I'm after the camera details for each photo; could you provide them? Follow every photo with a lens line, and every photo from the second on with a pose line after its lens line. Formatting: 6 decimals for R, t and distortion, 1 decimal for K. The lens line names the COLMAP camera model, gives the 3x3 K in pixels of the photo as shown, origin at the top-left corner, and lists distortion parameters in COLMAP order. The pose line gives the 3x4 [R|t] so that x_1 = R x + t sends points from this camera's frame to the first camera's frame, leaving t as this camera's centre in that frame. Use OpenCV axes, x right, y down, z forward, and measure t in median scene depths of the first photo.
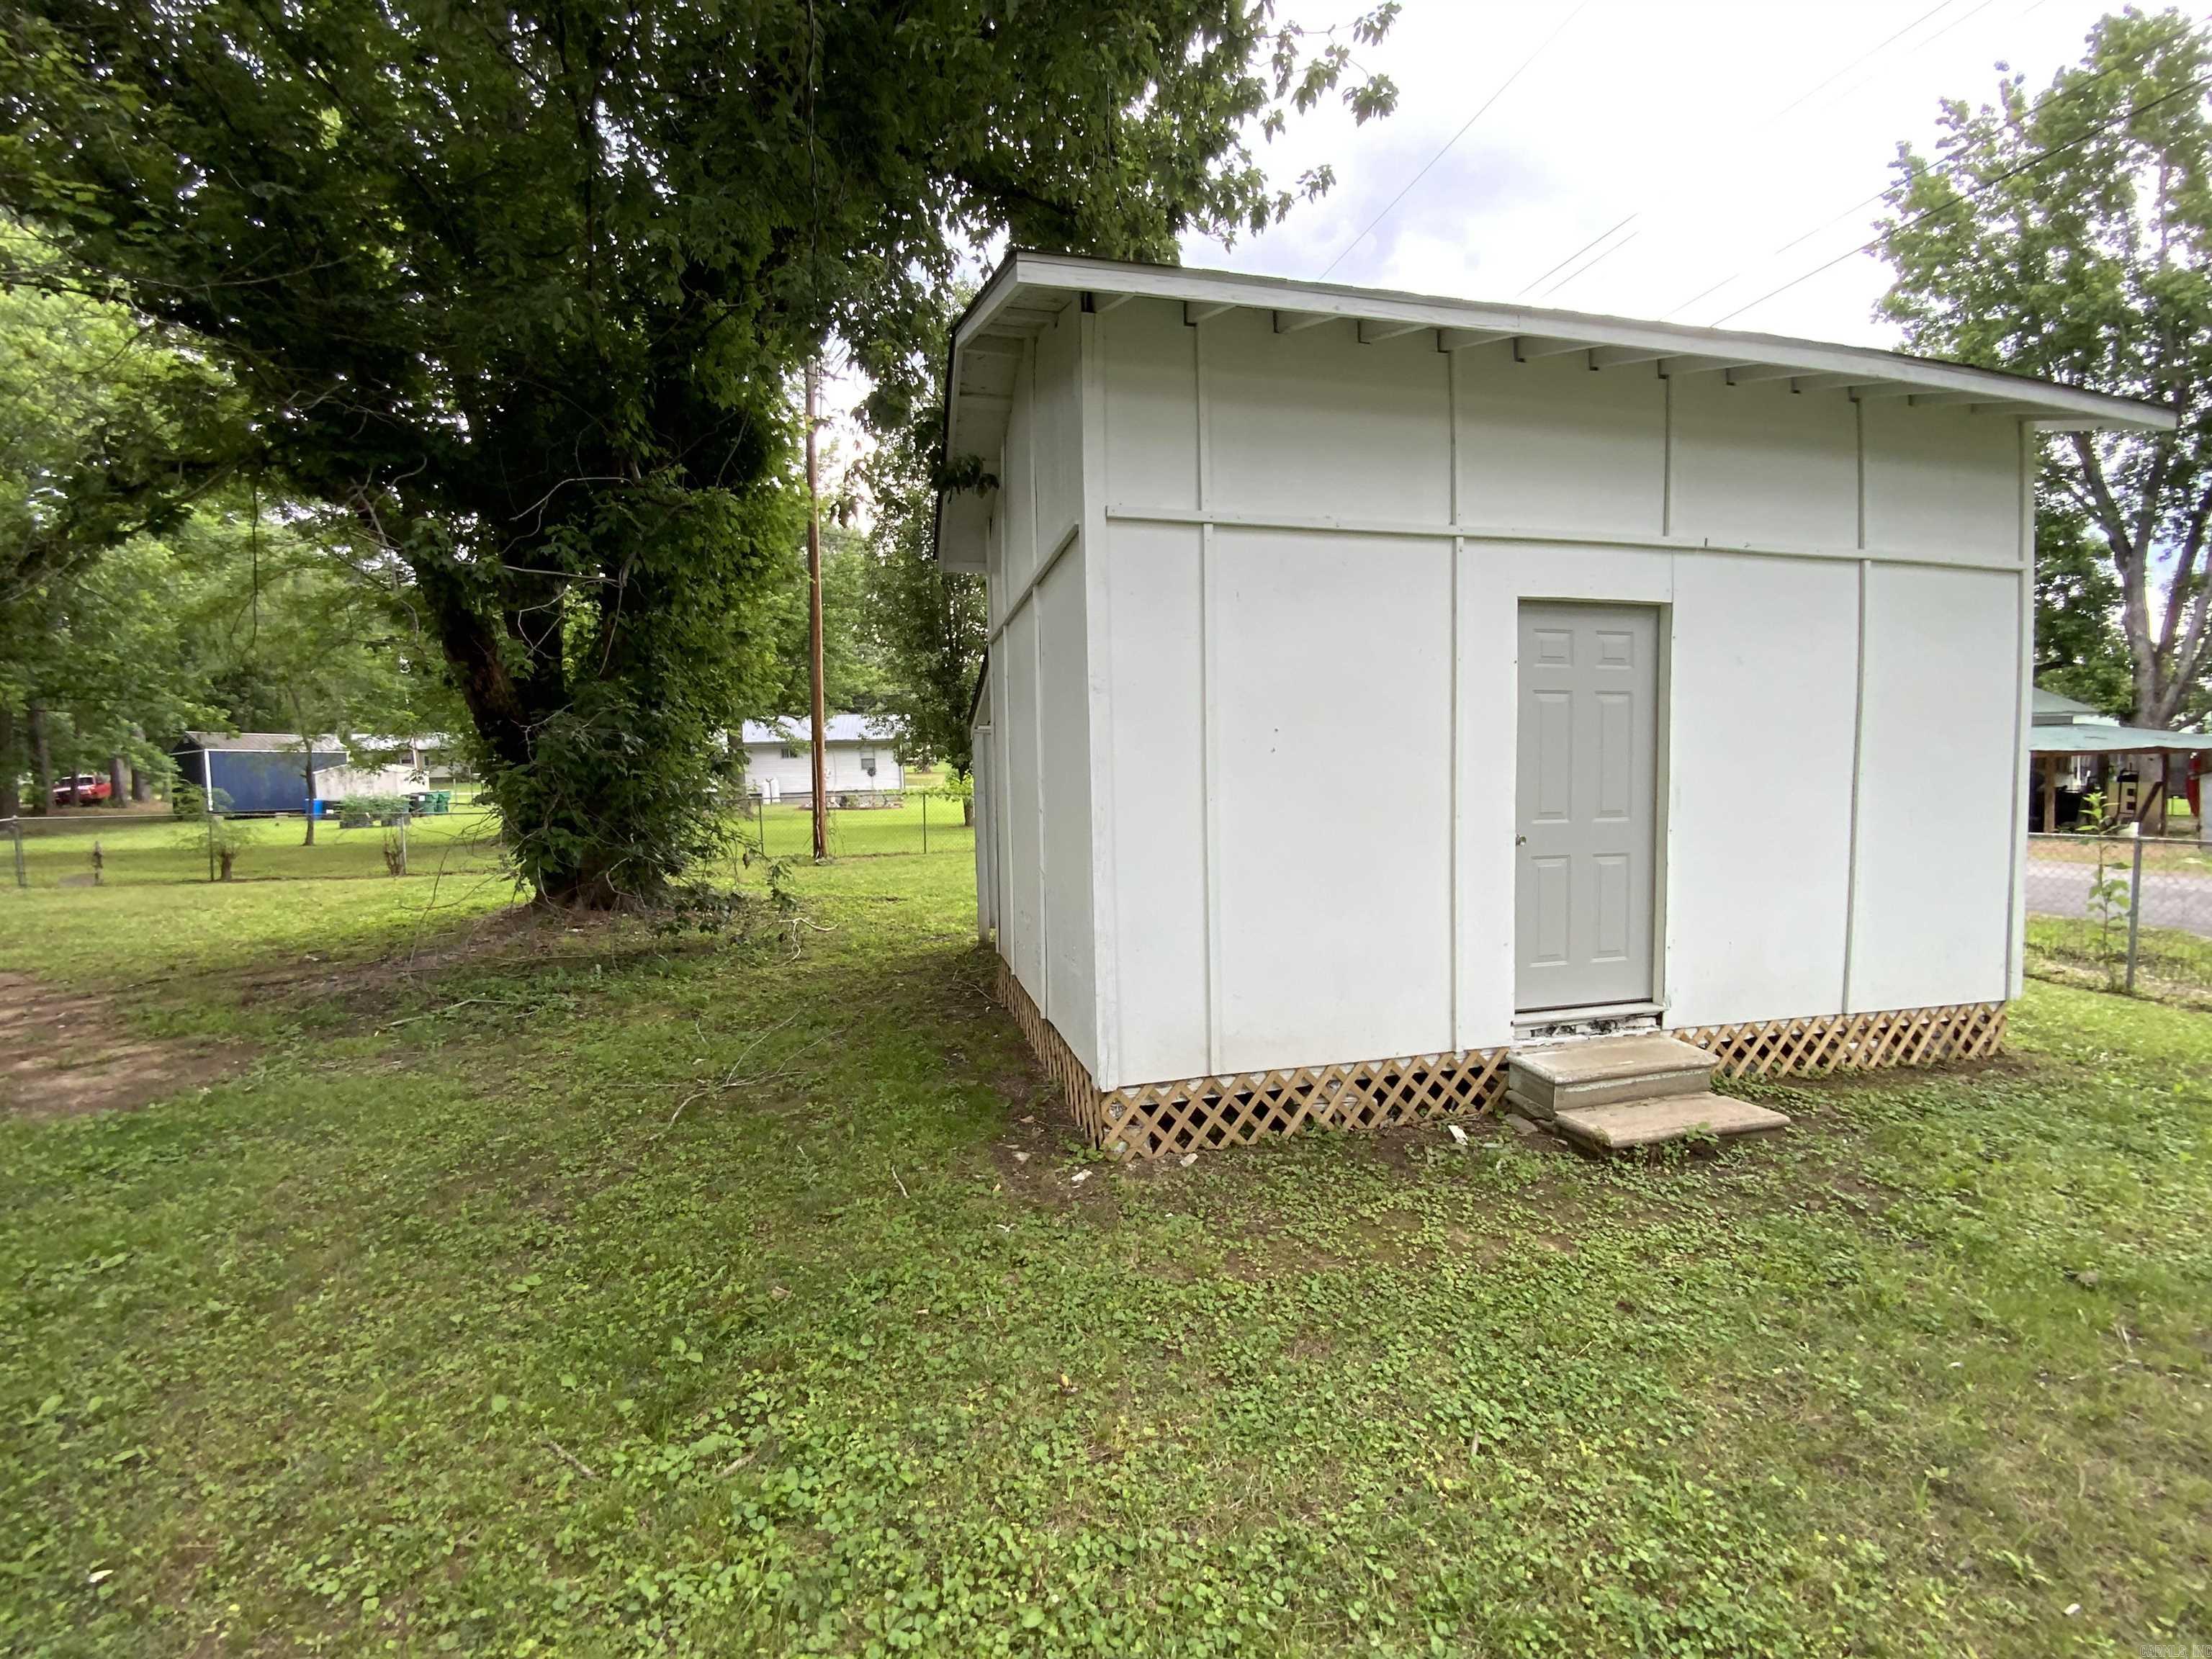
lens RADIAL K [[890.3, 0, 1106.0], [0, 890.3, 829.5], [0, 0, 1]] dist [-0.001290, -0.000162]
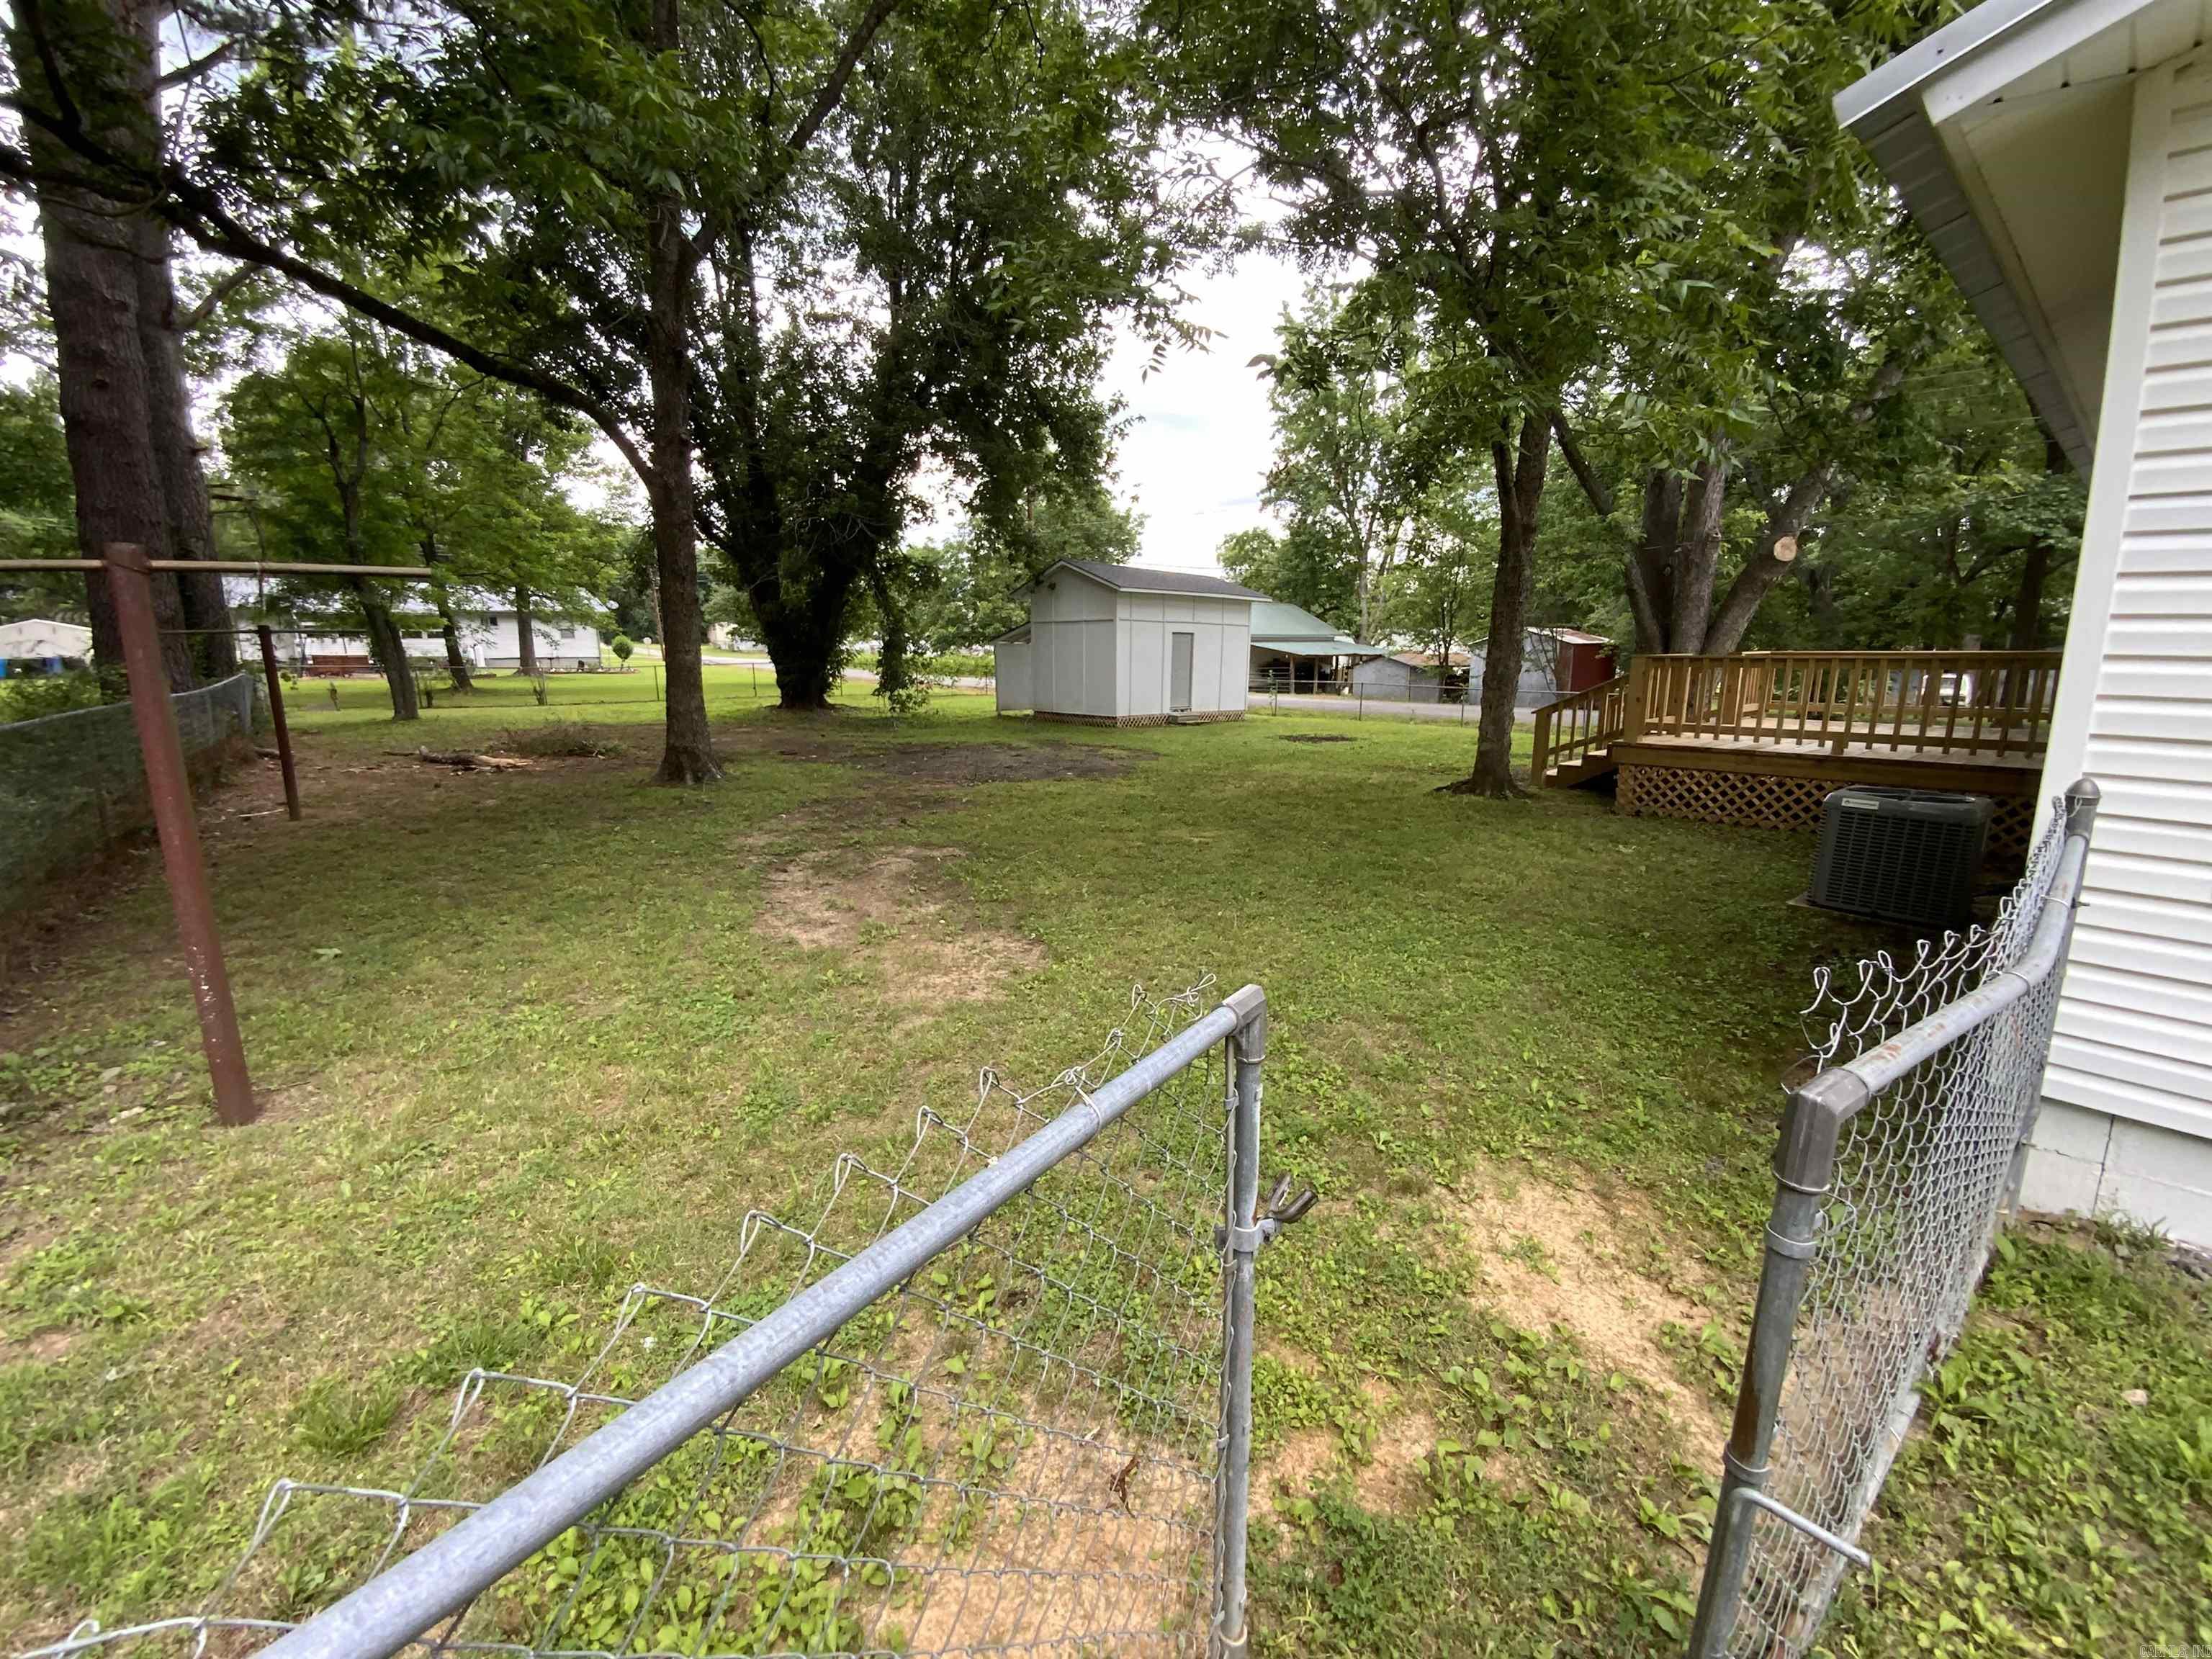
lens RADIAL K [[890.3, 0, 1106.0], [0, 890.3, 829.5], [0, 0, 1]] dist [-0.001290, -0.000162]
pose [[0.872381, -0.068074, 0.484064, -1.091888], [0.000107, 0.990282, 0.139071, 0.078153], [-0.488827, -0.121271, 0.863910, -1.533576]]
